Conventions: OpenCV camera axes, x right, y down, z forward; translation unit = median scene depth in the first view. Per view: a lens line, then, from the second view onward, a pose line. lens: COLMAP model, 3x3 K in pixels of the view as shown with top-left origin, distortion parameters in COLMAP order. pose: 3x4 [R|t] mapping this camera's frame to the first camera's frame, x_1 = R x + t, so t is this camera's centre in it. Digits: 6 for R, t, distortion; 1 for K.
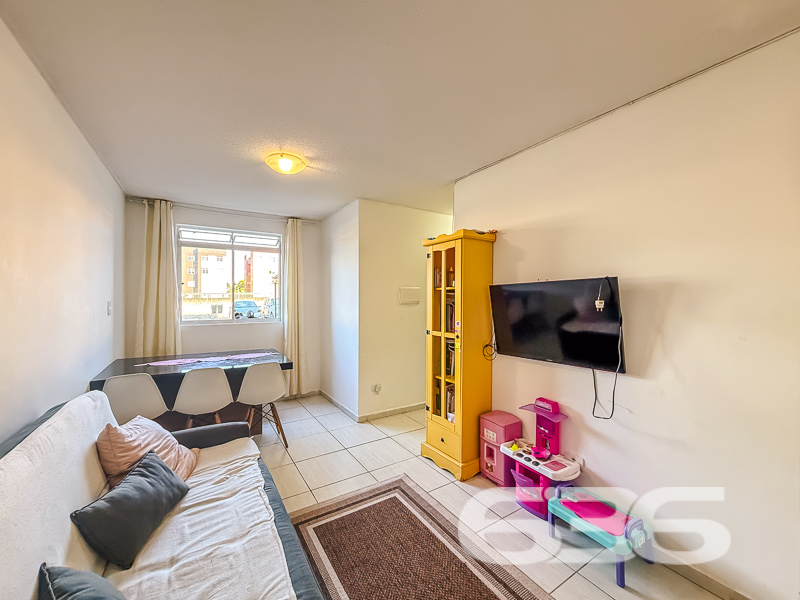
lens RADIAL K [[321.5, 0, 400.2], [0, 321.5, 296.9], [0, 0, 1]] dist [0.001426, -0.000043]
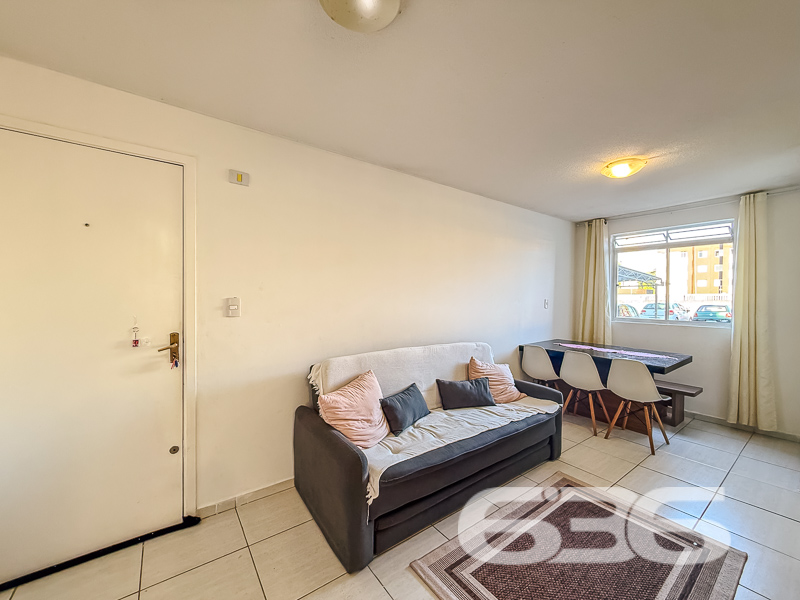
lens RADIAL K [[321.5, 0, 400.9], [0, 321.5, 299.2], [0, 0, 1]] dist [0.001426, -0.000043]
pose [[0.068577, 0.012005, -0.997574, 0.447290], [-0.004519, 0.999921, 0.011722, -0.000890], [0.997636, 0.003704, 0.068626, 0.152359]]
